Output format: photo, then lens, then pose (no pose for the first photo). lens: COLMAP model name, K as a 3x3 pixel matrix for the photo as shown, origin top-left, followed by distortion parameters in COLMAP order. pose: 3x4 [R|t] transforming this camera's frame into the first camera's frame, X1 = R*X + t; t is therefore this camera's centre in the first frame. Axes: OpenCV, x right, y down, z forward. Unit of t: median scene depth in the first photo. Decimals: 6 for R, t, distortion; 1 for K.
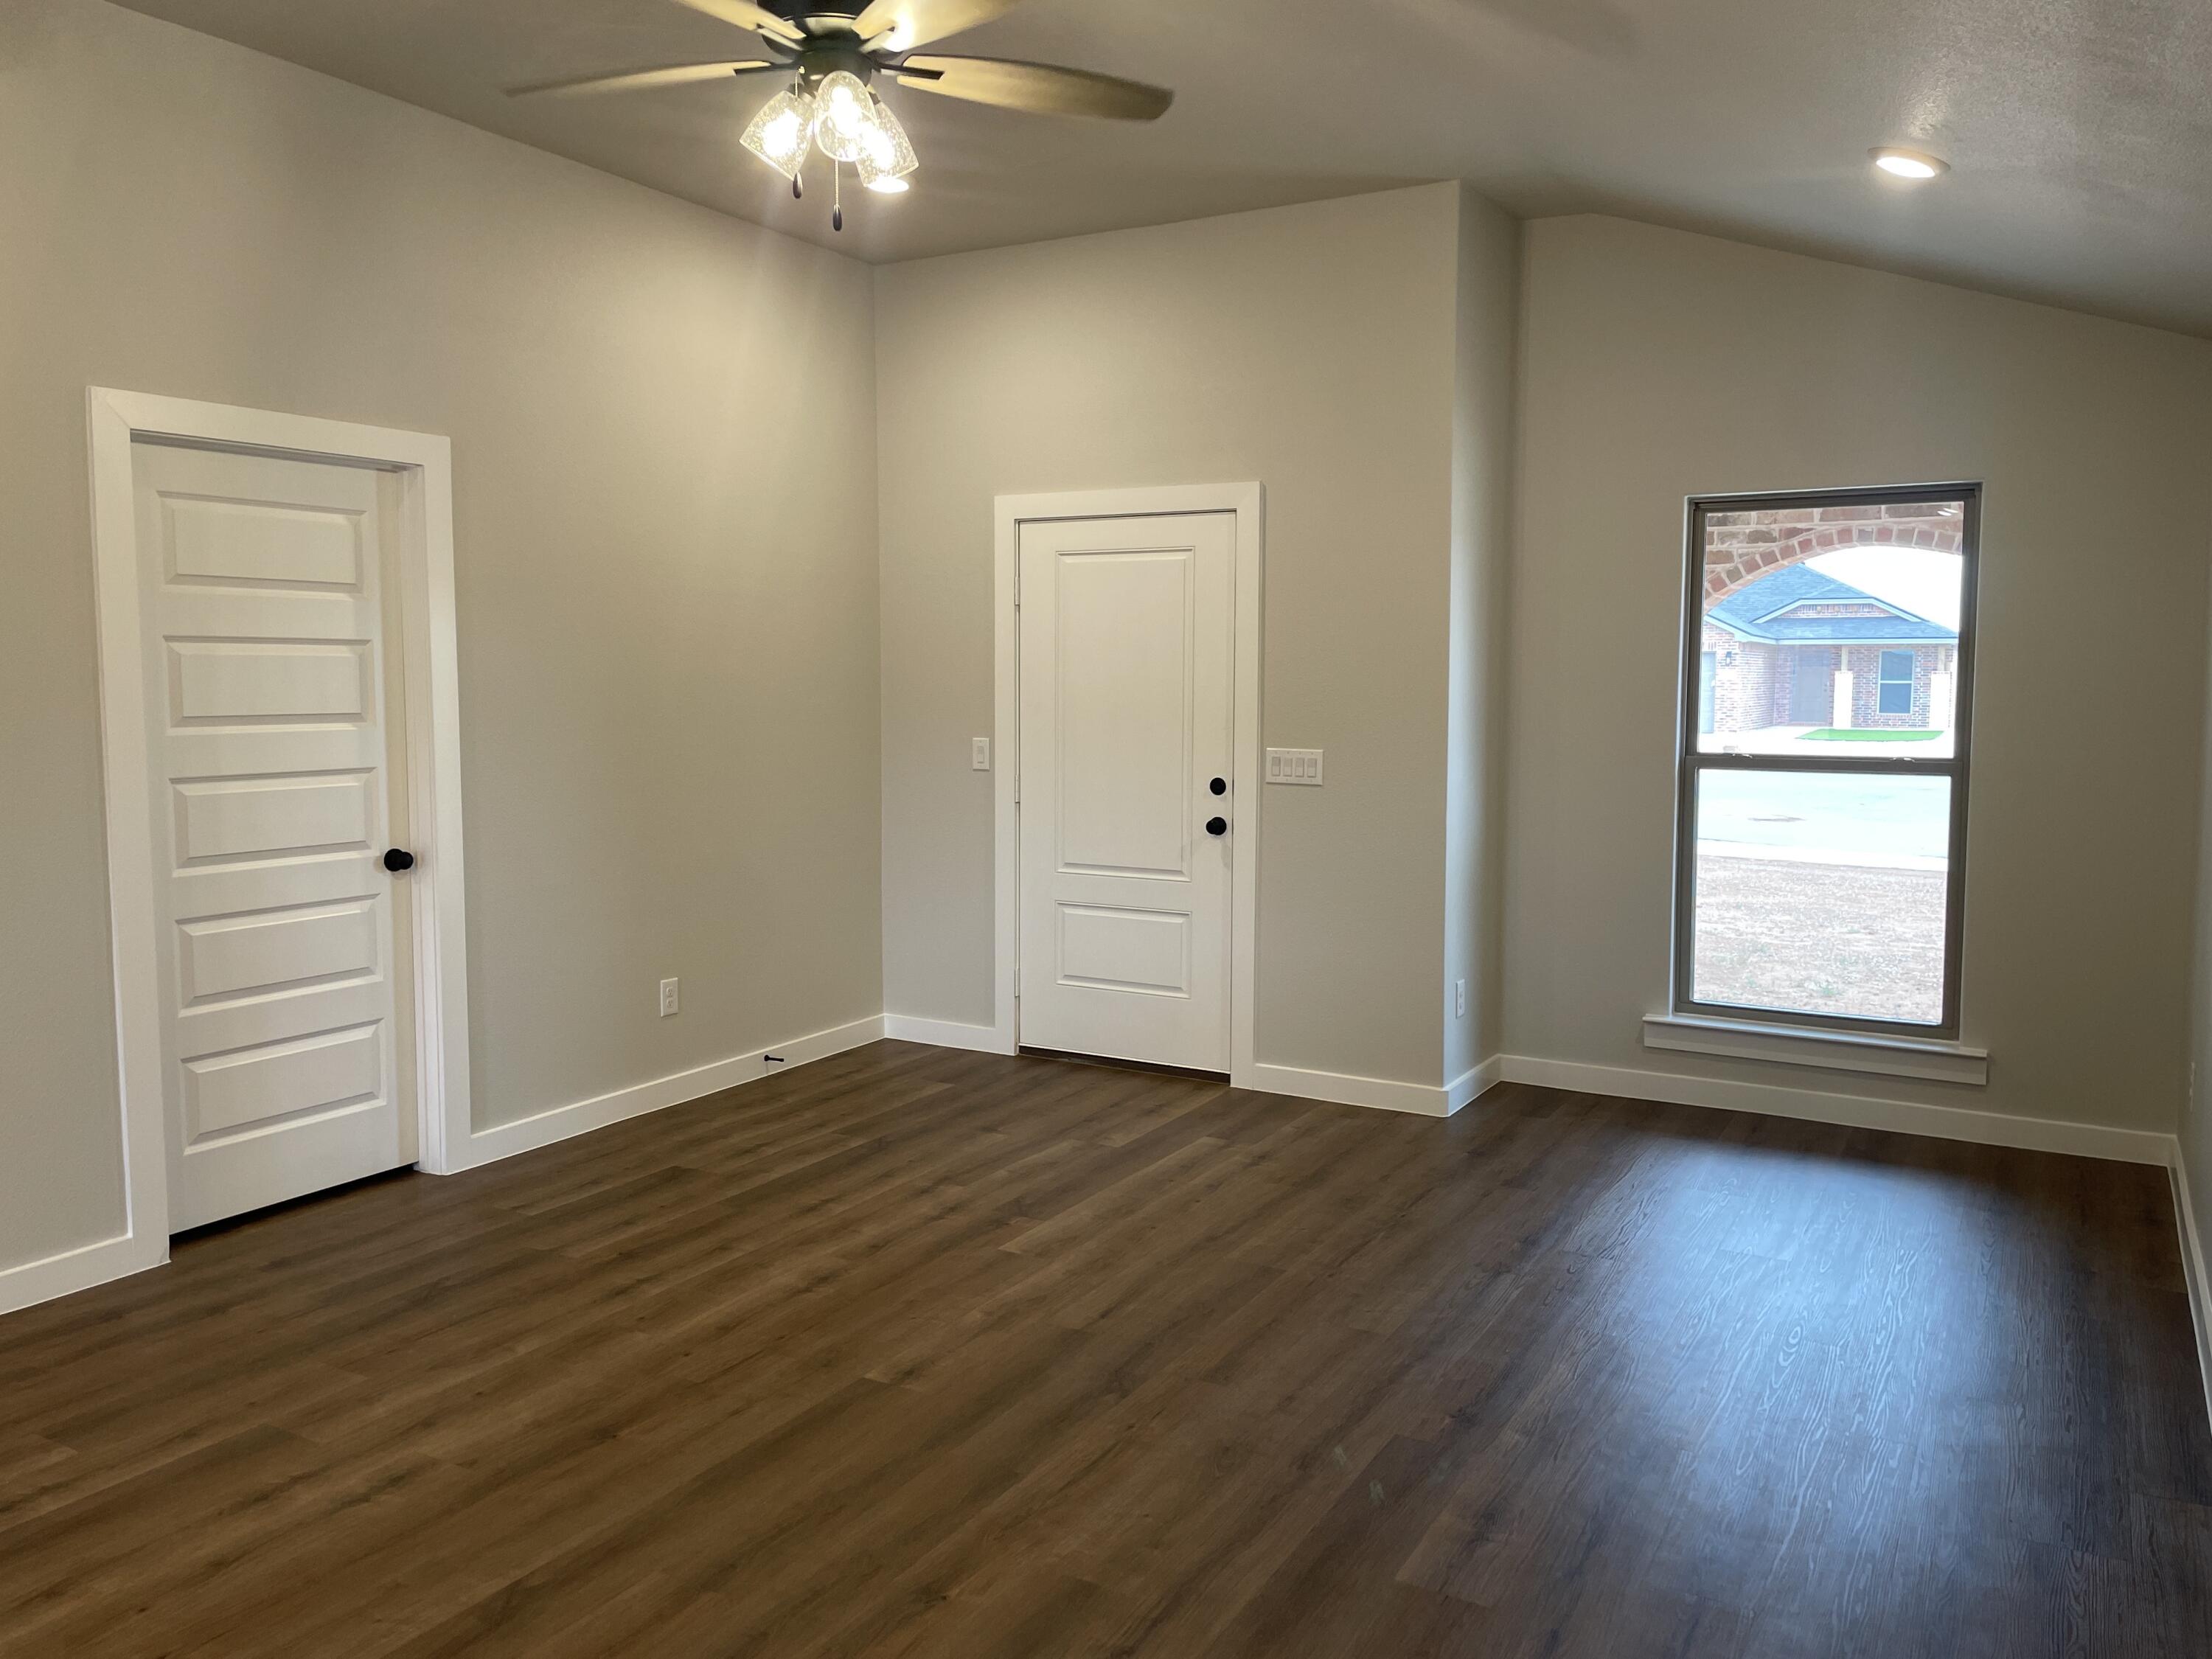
lens RADIAL K [[1688.9, 0, 1099.5], [0, 1688.9, 787.7], [0, 0, 1]] dist [0.104255, -0.143386]
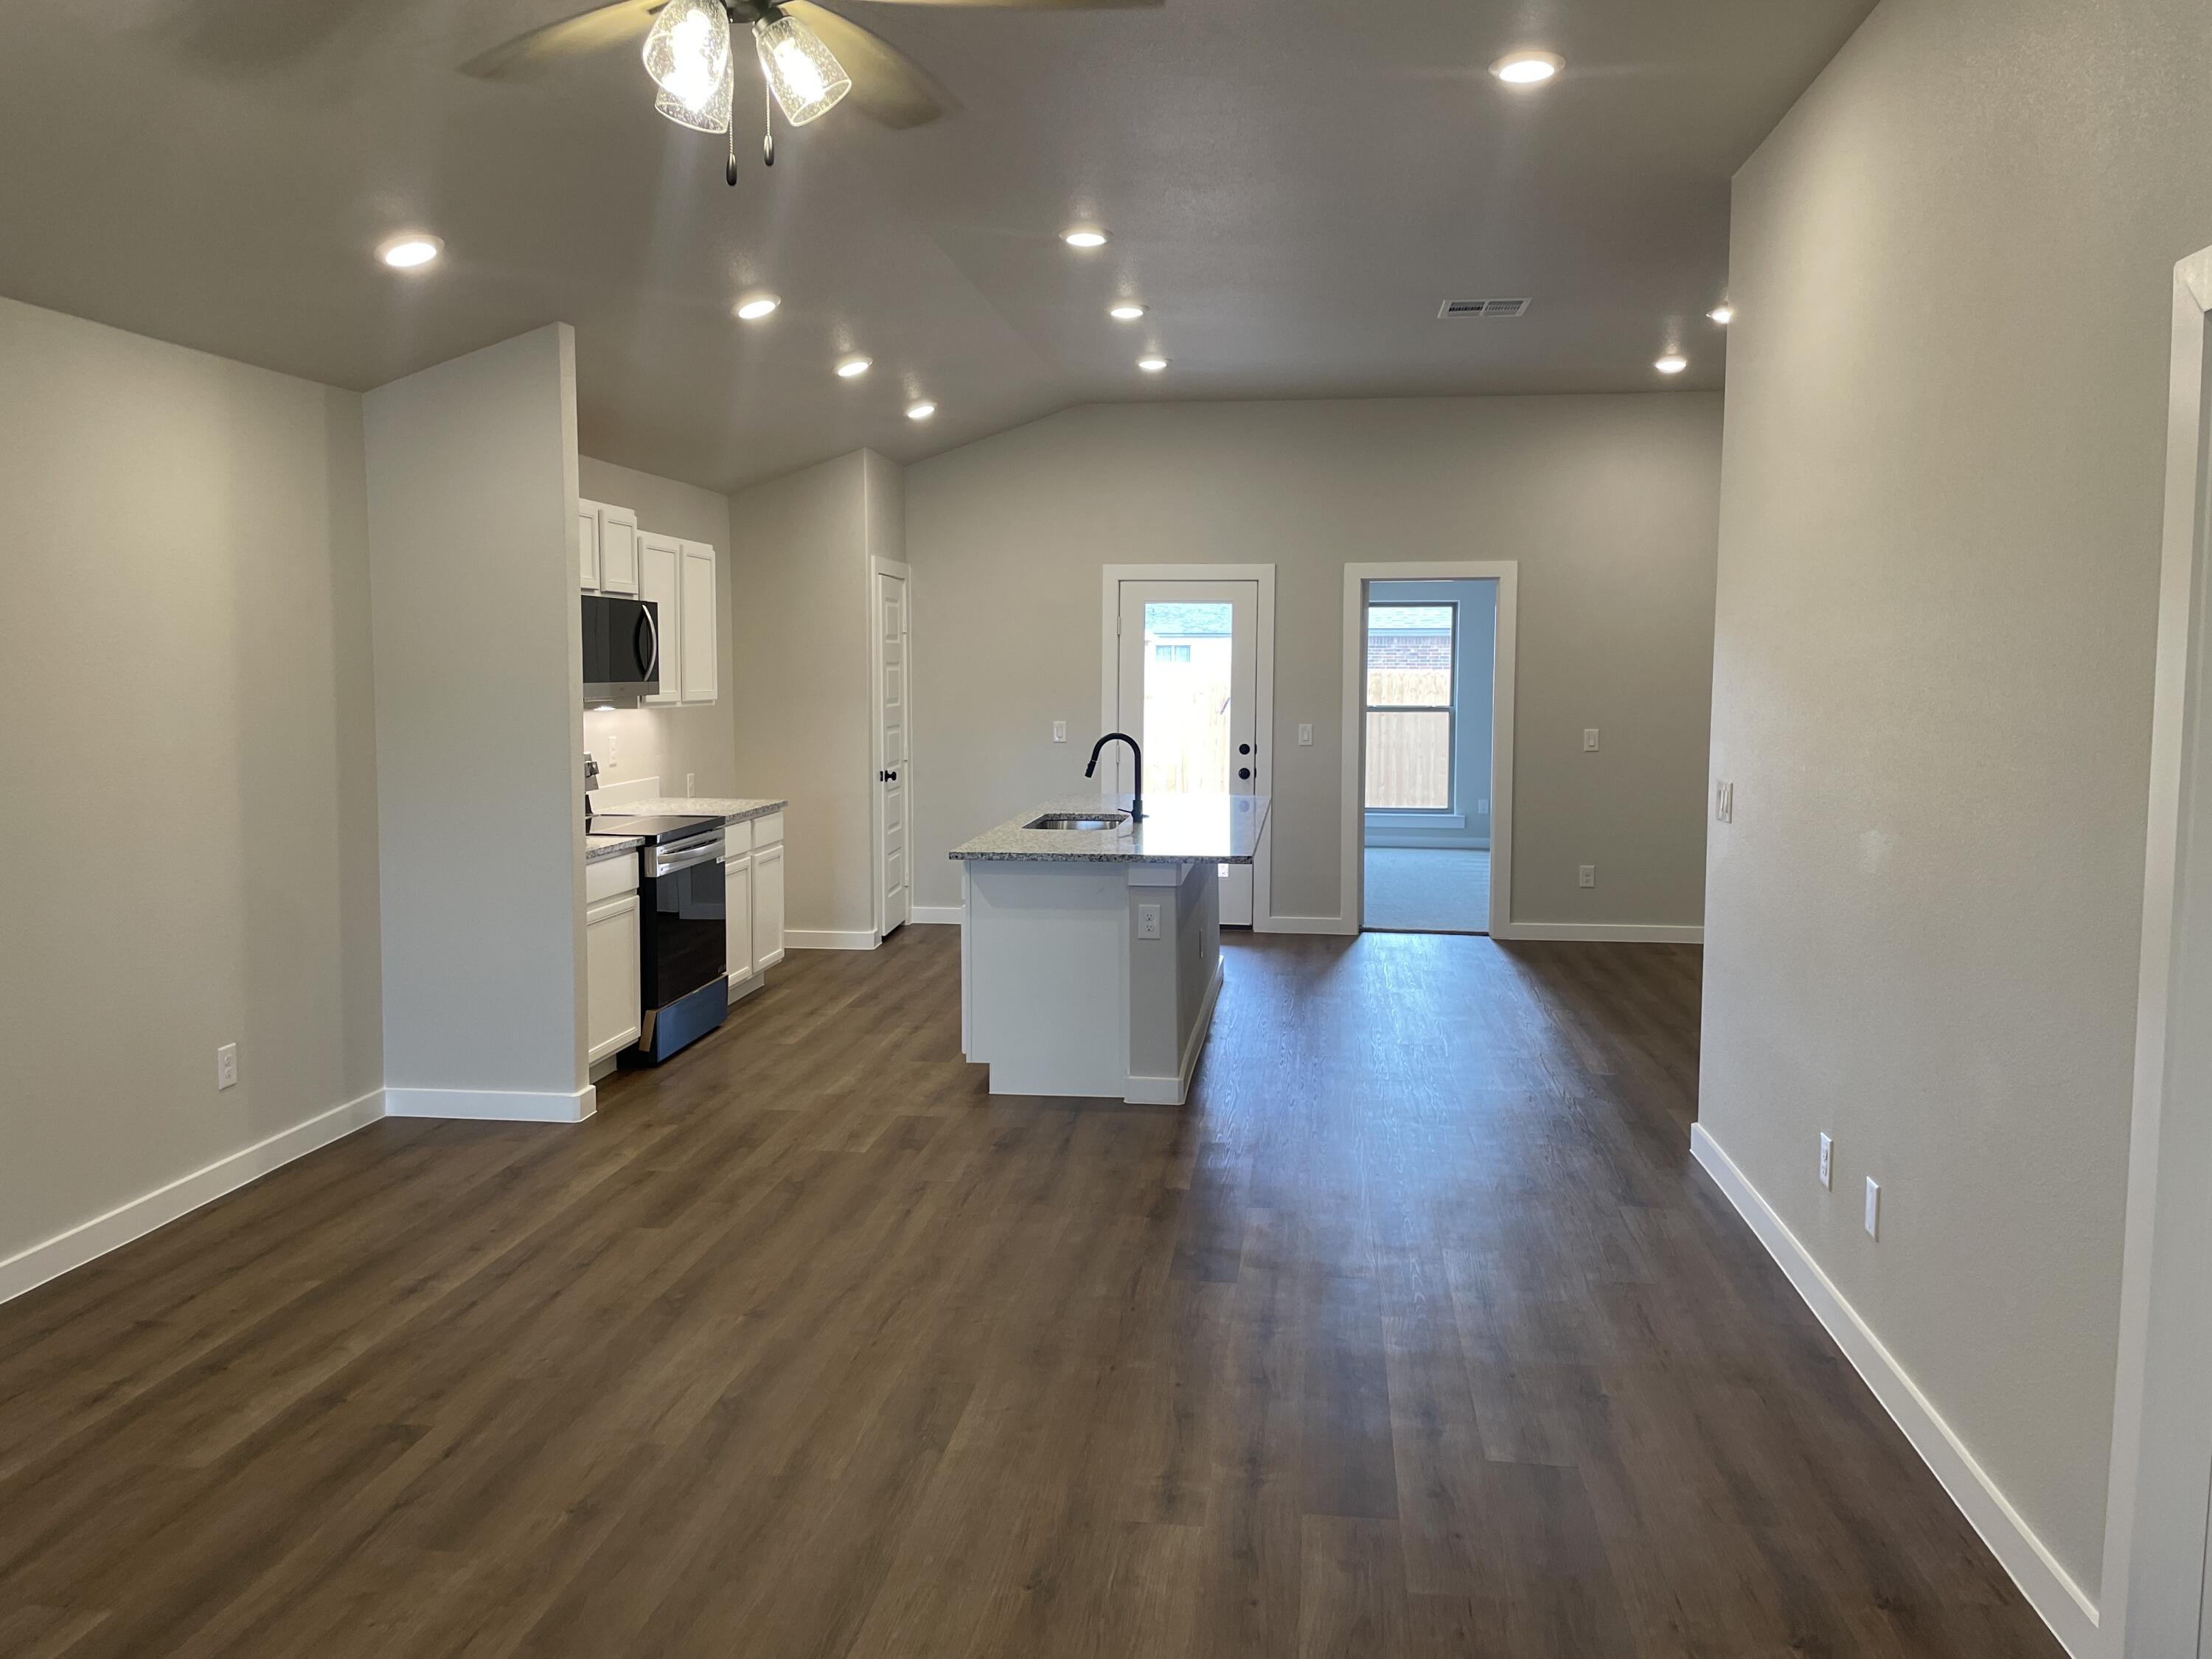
lens RADIAL K [[1670.7, 0, 1102.2], [0, 1670.7, 791.3], [0, 0, 1]] dist [0.105907, -0.143449]
pose [[-0.925653, 0.023505, -0.377642, -0.000736], [-0.032308, 0.989514, 0.140780, -0.116208], [0.376991, 0.142514, -0.915187, 1.392842]]
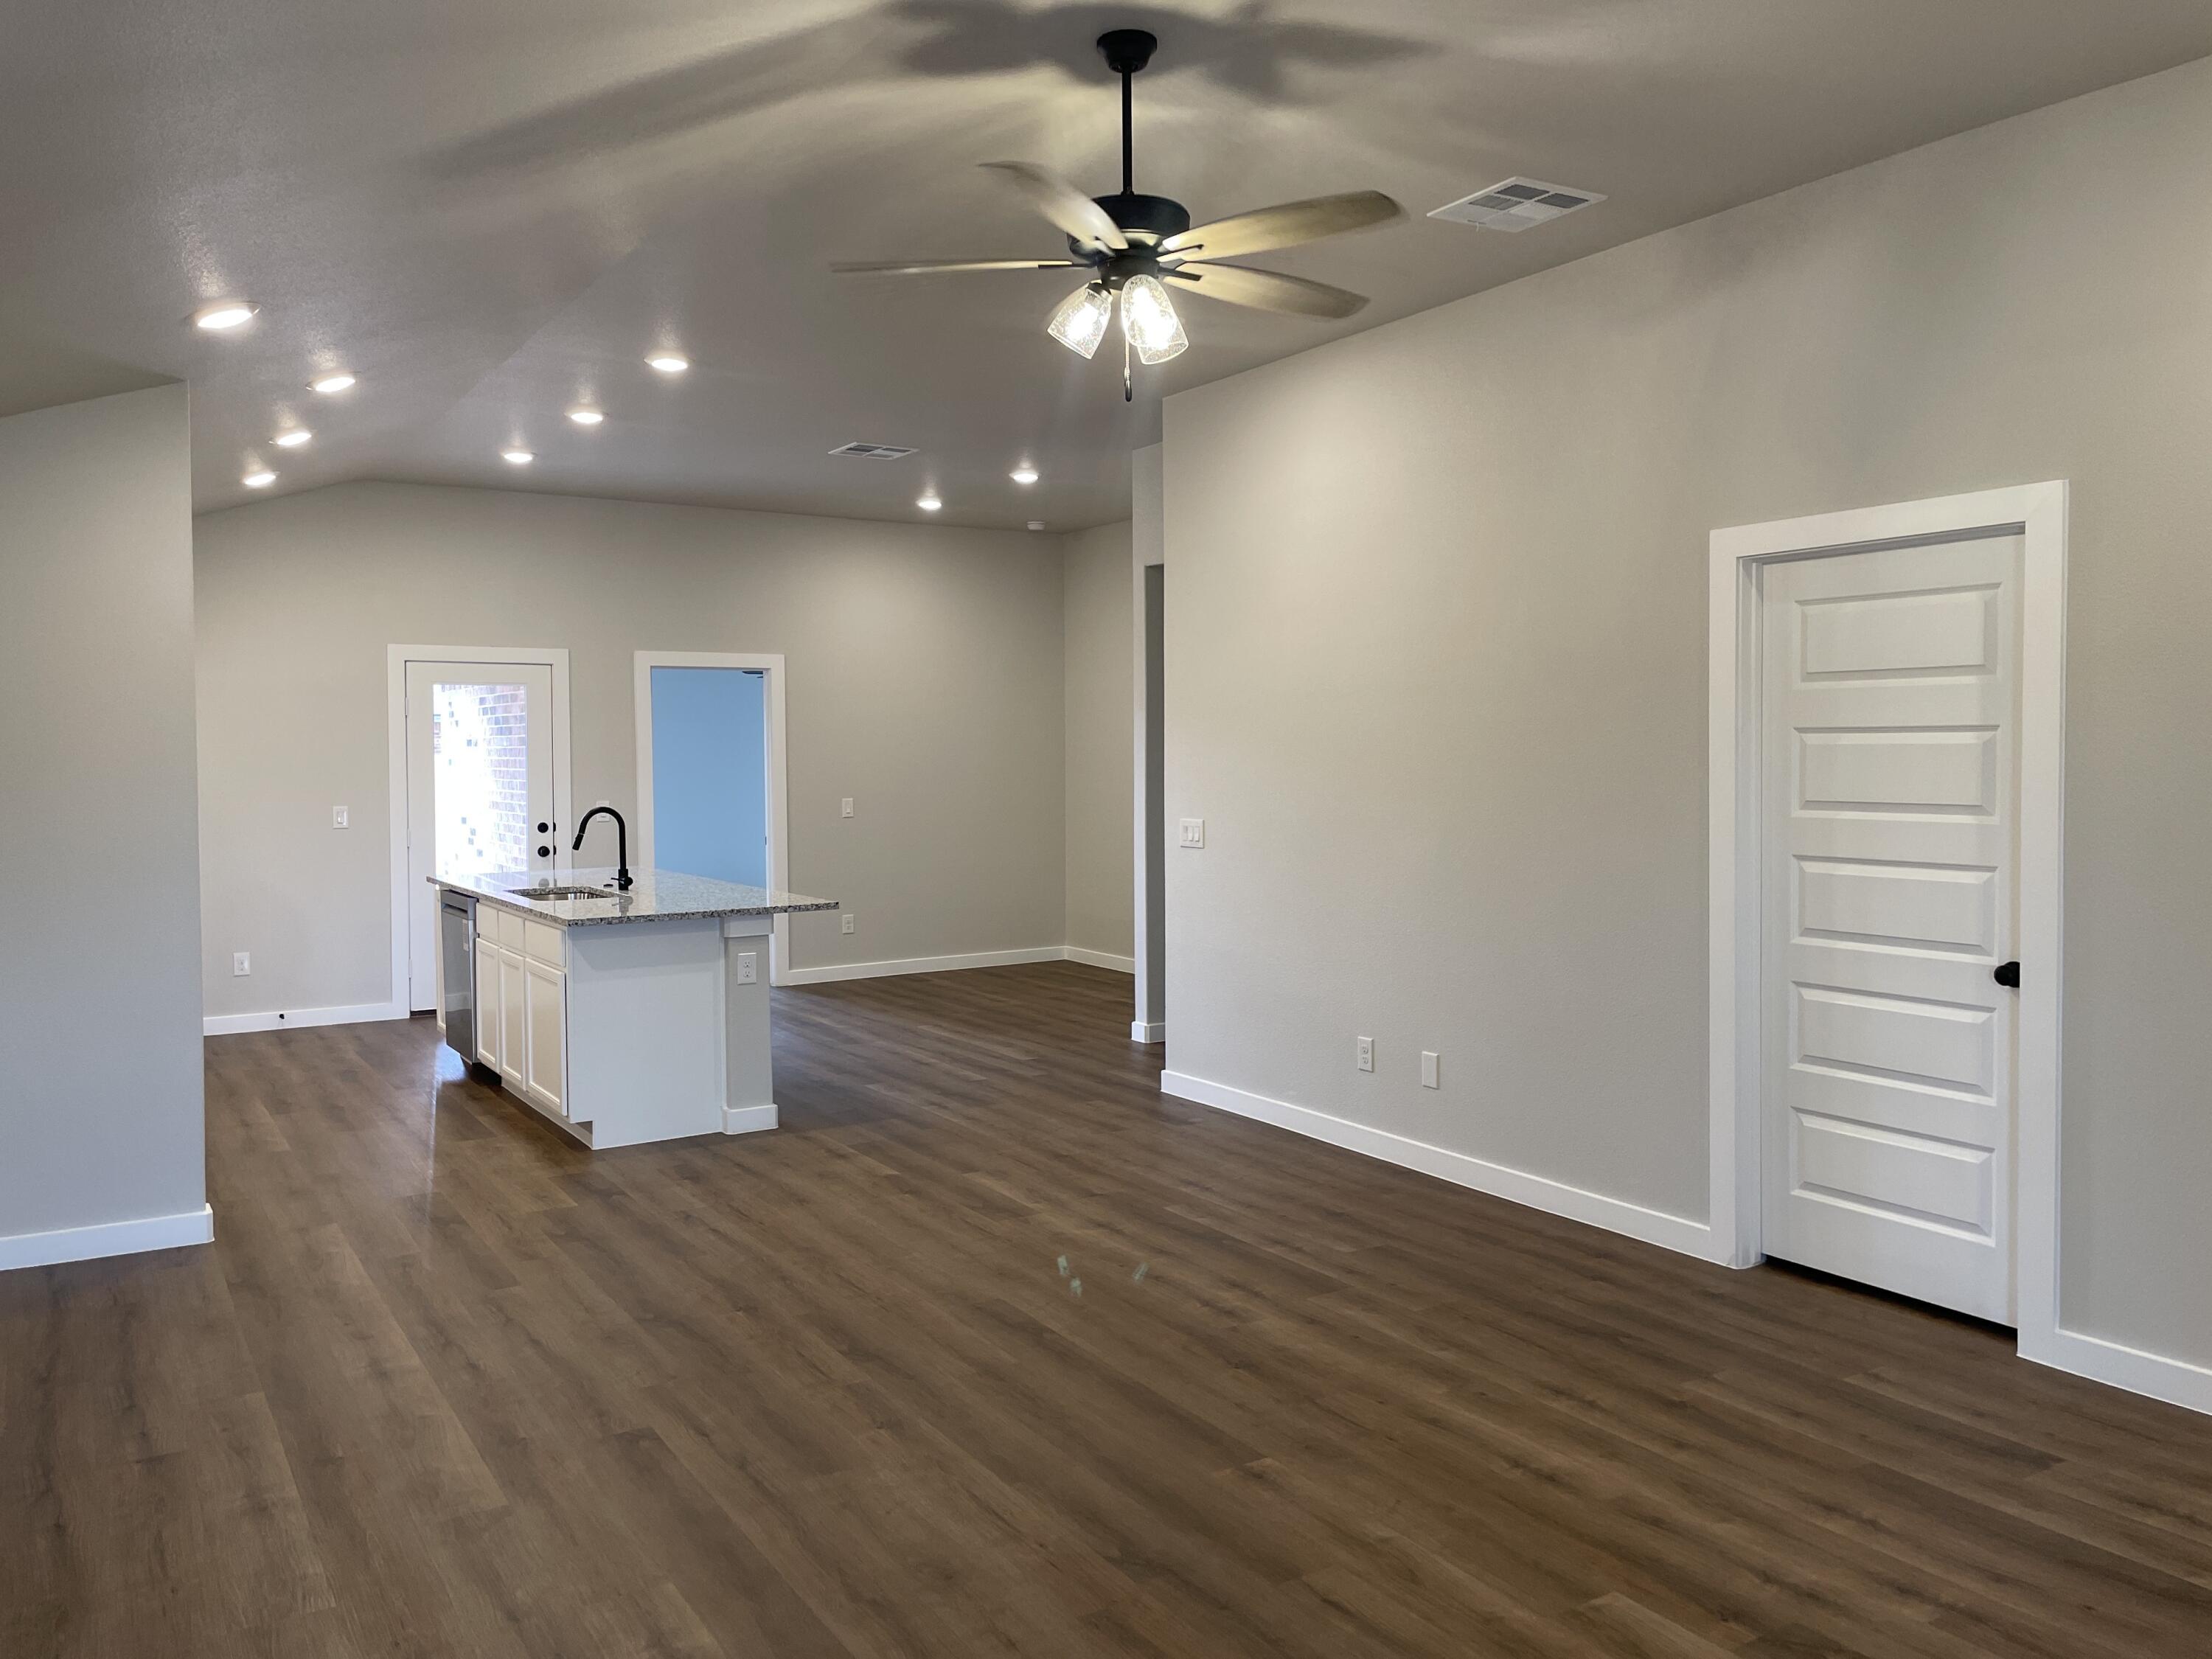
lens RADIAL K [[1670.7, 0, 1102.2], [0, 1670.7, 791.3], [0, 0, 1]] dist [0.105907, -0.143449]
pose [[-0.477369, 0.023039, -0.878401, 0.674528], [-0.056685, 0.996767, 0.056949, -0.087492], [0.876873, 0.076978, -0.474519, 1.171842]]
